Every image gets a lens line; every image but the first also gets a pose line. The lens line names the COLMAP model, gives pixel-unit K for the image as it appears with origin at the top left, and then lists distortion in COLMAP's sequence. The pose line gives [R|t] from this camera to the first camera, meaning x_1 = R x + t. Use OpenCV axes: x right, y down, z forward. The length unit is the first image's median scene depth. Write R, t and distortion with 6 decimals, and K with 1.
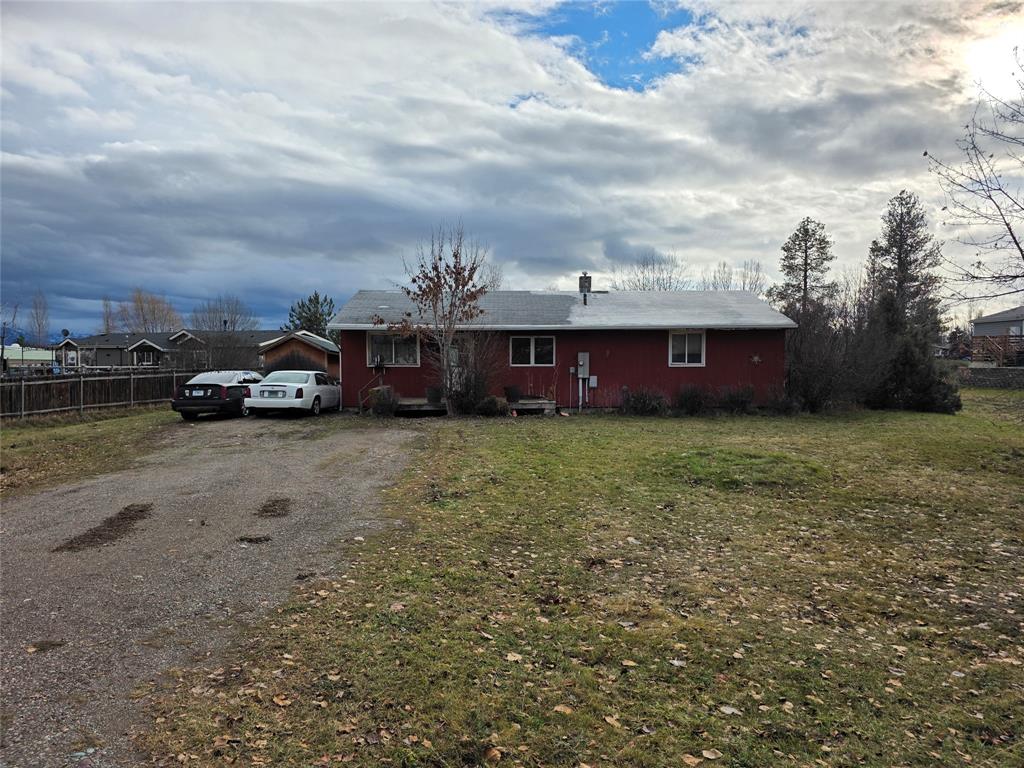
lens RADIAL K [[689.9, 0, 511.0], [0, 689.9, 388.6], [0, 0, 1]] dist [0.052468, -0.047860]
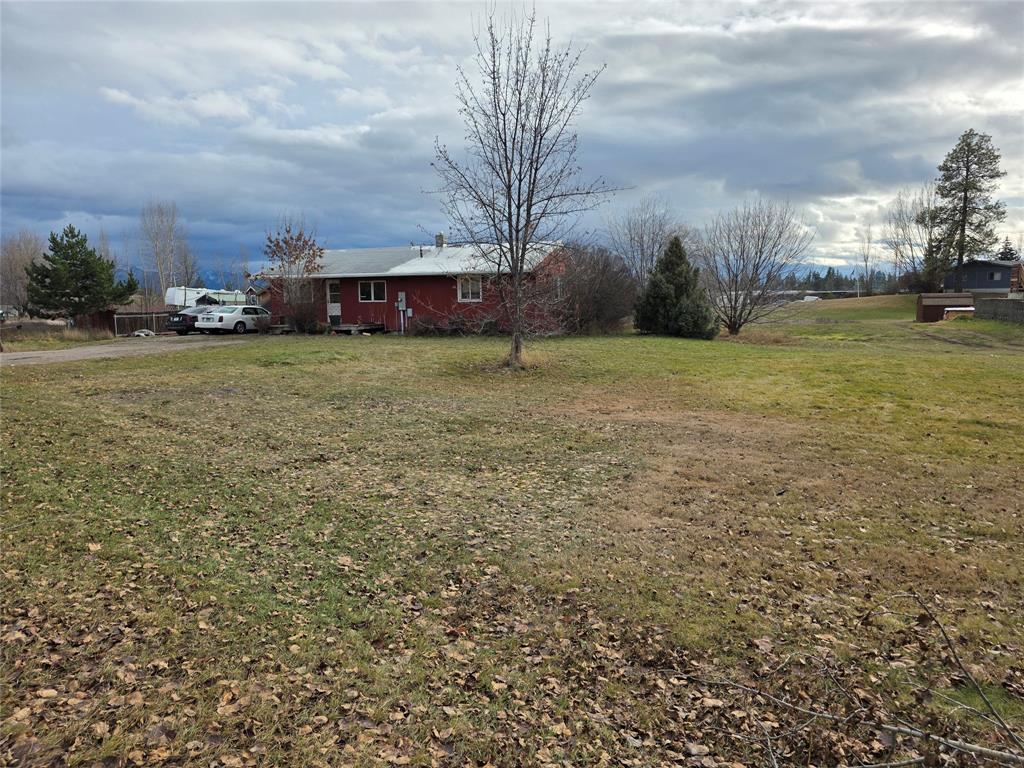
lens RADIAL K [[689.9, 0, 507.4], [0, 689.9, 384.8], [0, 0, 1]] dist [0.052468, -0.047860]
pose [[0.925181, 0.036654, -0.377752, 0.111793], [-0.005255, 0.996467, 0.083817, 0.002329], [0.379490, -0.075561, 0.922105, -0.031562]]
